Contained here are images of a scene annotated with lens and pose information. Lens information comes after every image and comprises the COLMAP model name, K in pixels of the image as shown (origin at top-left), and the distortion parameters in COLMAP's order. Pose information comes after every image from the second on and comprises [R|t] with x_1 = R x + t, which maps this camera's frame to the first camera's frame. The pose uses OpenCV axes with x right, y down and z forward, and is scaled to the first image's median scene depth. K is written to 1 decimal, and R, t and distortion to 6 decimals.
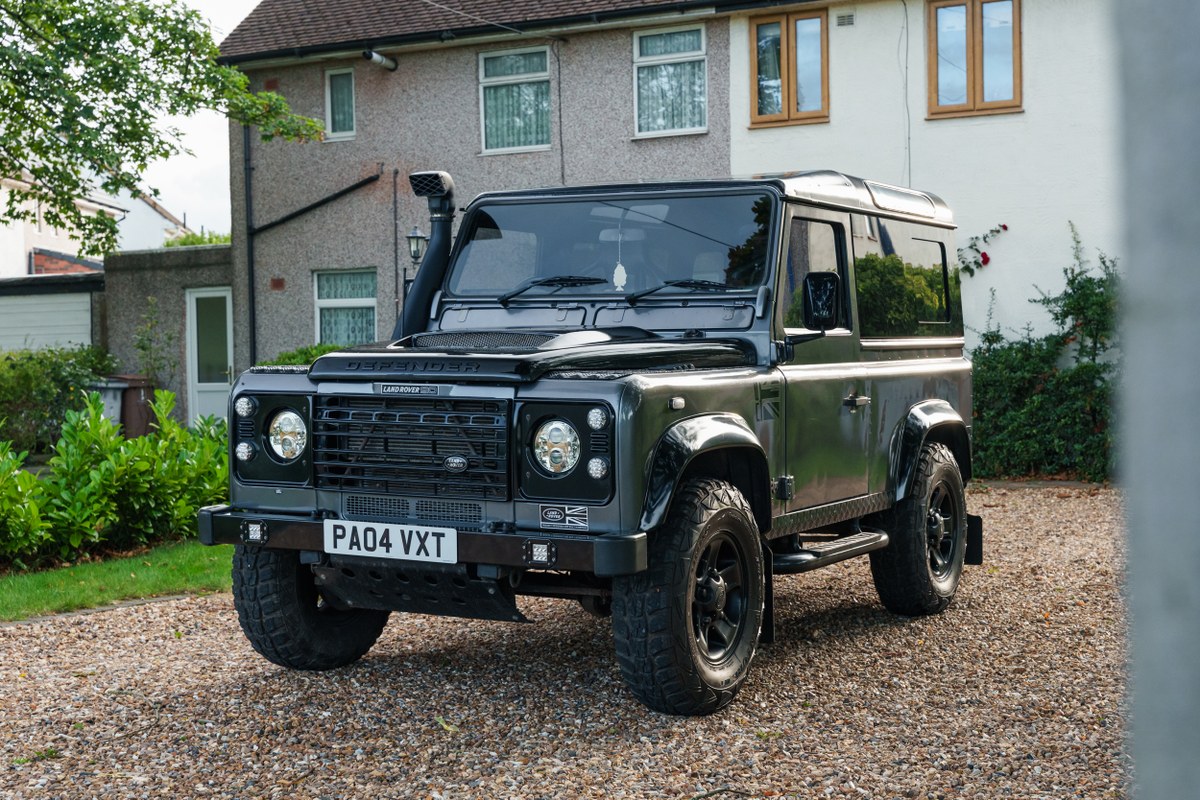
lens RADIAL K [[1589.4, 0, 587.8], [0, 1589.4, 413.6], [0, 0, 1]] dist [0.017003, -0.018986]
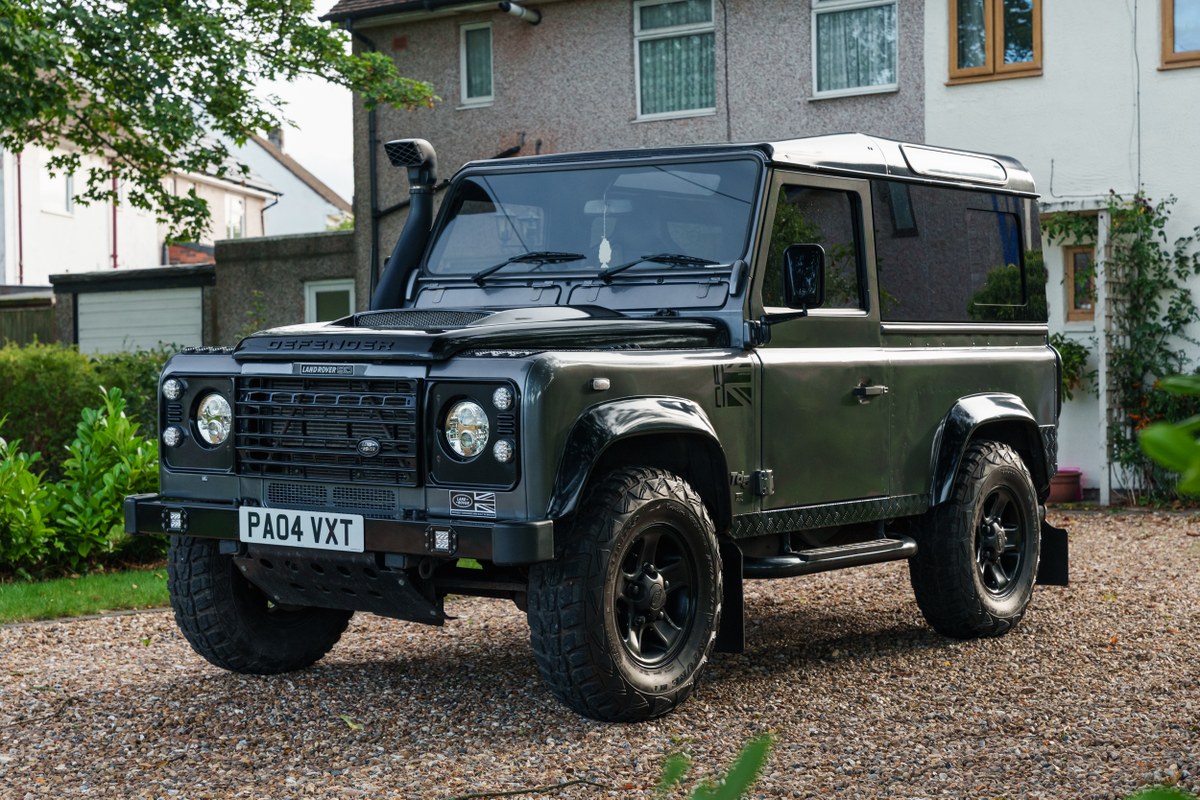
lens RADIAL K [[1948.5, 0, 600.5], [0, 1948.5, 414.8], [0, 0, 1]] dist [0.025525, 0.061739]
pose [[0.992161, 0.004492, -0.124889, 0.171518], [-0.005994, 0.999914, -0.011651, 0.021465], [0.124826, 0.012308, 0.992102, -0.113732]]
